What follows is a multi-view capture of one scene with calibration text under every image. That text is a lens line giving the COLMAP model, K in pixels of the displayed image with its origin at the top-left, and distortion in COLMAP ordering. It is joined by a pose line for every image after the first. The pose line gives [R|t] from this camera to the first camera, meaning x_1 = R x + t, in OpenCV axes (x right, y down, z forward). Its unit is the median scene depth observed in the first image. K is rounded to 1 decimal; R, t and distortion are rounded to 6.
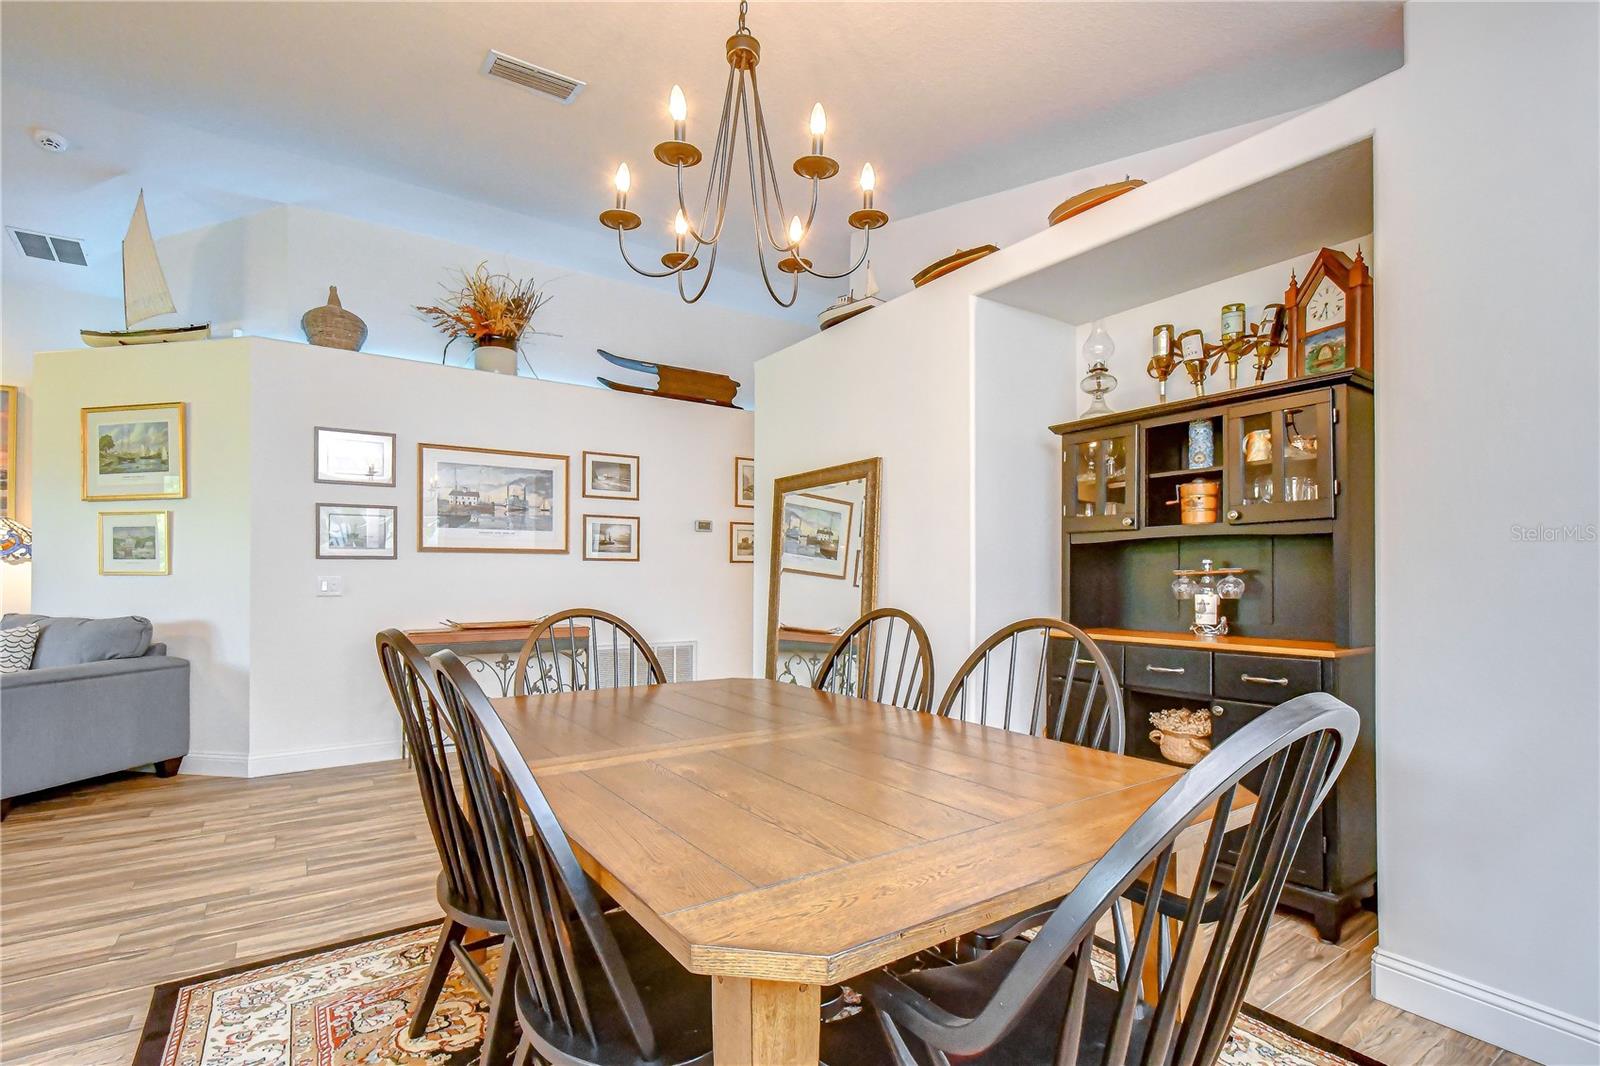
lens RADIAL K [[717.0, 0, 794.2], [0, 717.0, 574.0], [0, 0, 1]] dist [-0.004661, -0.000633]
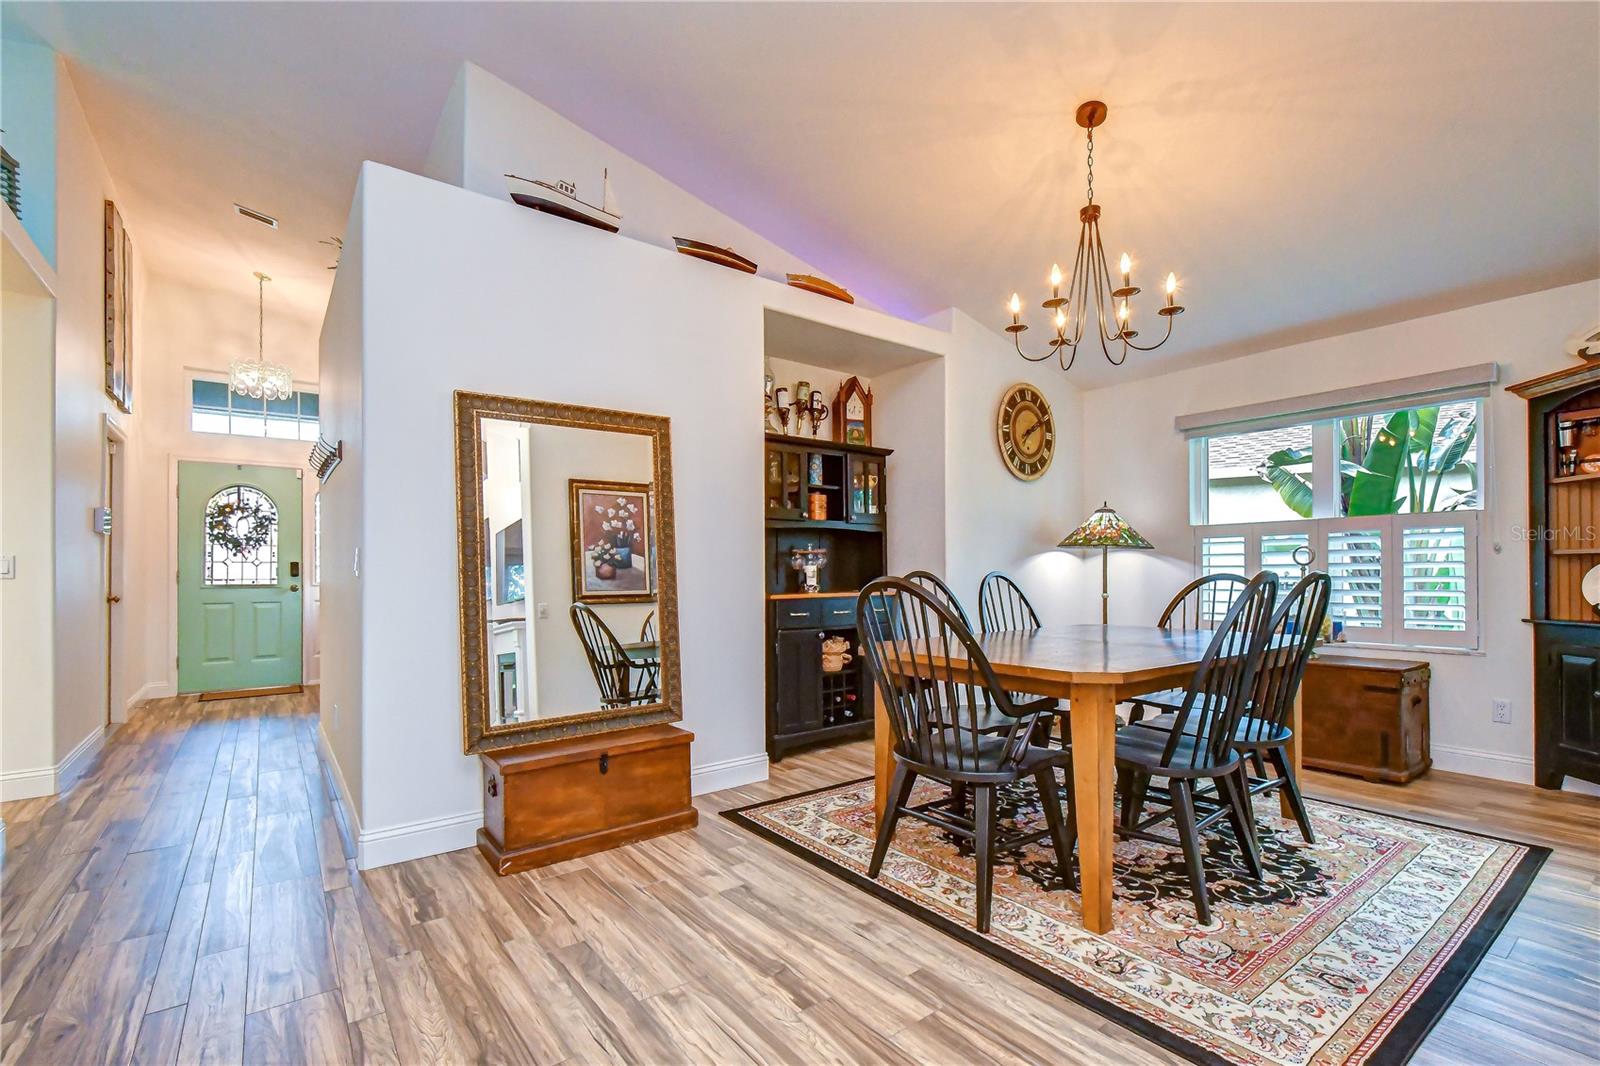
lens RADIAL K [[743.6, 0, 870.0], [0, 743.6, 572.7], [0, 0, 1]] dist [-0.003153, -0.000788]
pose [[-0.101609, -0.003523, 0.994818, -1.030527], [0.004944, 0.999980, 0.004047, 0.036951], [-0.994812, 0.005329, -0.101589, 1.020259]]
